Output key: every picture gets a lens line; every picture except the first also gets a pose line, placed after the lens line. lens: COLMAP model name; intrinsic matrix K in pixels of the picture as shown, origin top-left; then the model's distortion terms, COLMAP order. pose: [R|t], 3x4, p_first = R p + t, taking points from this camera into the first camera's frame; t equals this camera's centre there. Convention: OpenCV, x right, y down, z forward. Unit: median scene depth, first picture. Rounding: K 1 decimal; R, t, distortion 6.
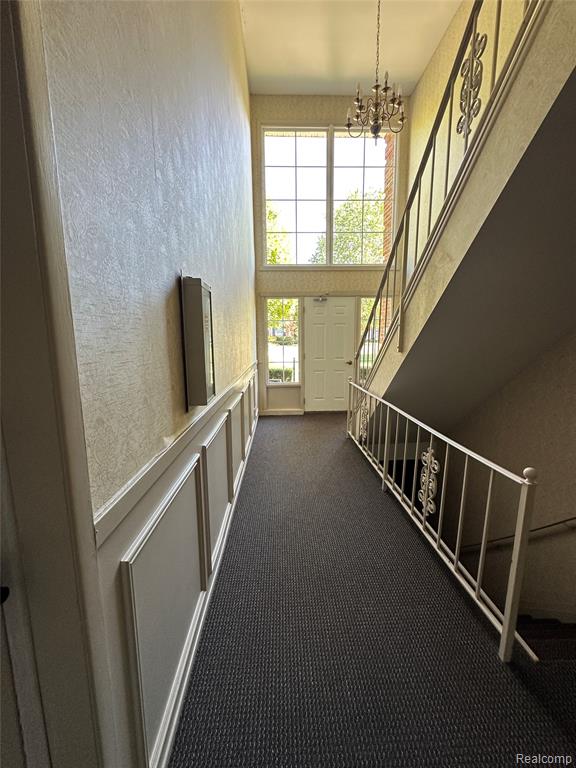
lens RADIAL K [[307.4, 0, 288.8], [0, 307.4, 384.1], [0, 0, 1]] dist [-0.006144, 0.001337]
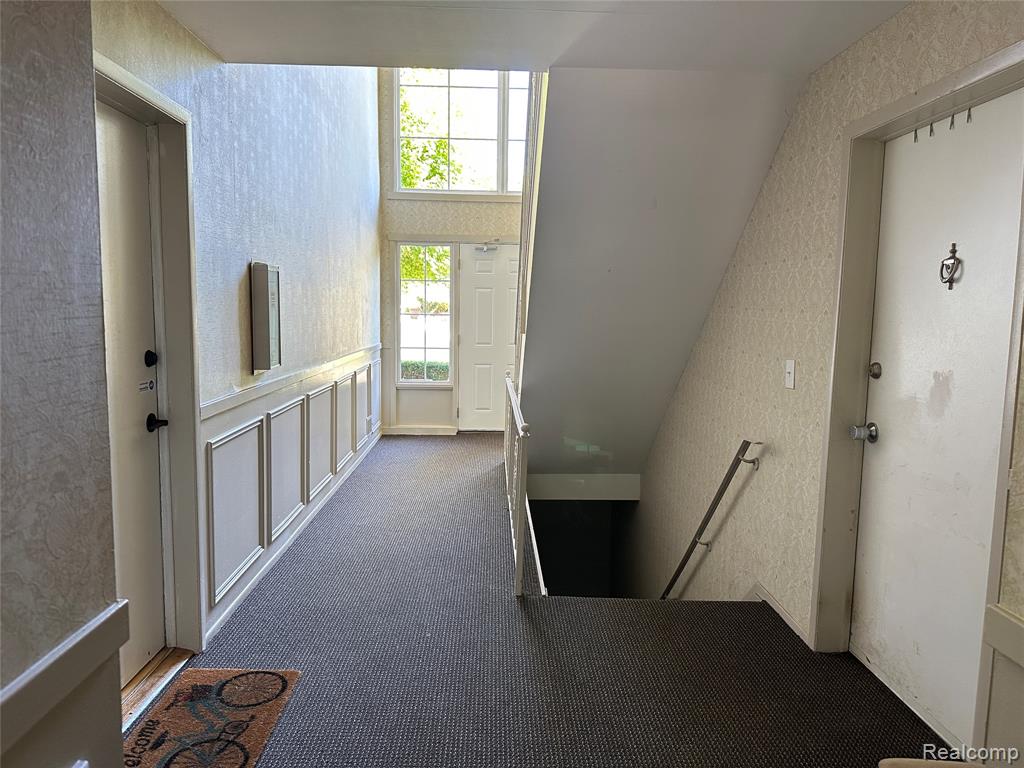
lens RADIAL K [[703.7, 0, 512.0], [0, 703.7, 384.0], [0, 0, 1]] dist [0.089406, -0.000478]
pose [[0.999640, 0.025950, 0.006768, 0.153523], [-0.025693, 0.999037, -0.035569, 0.047111], [-0.007685, 0.035383, 0.999344, -0.413924]]
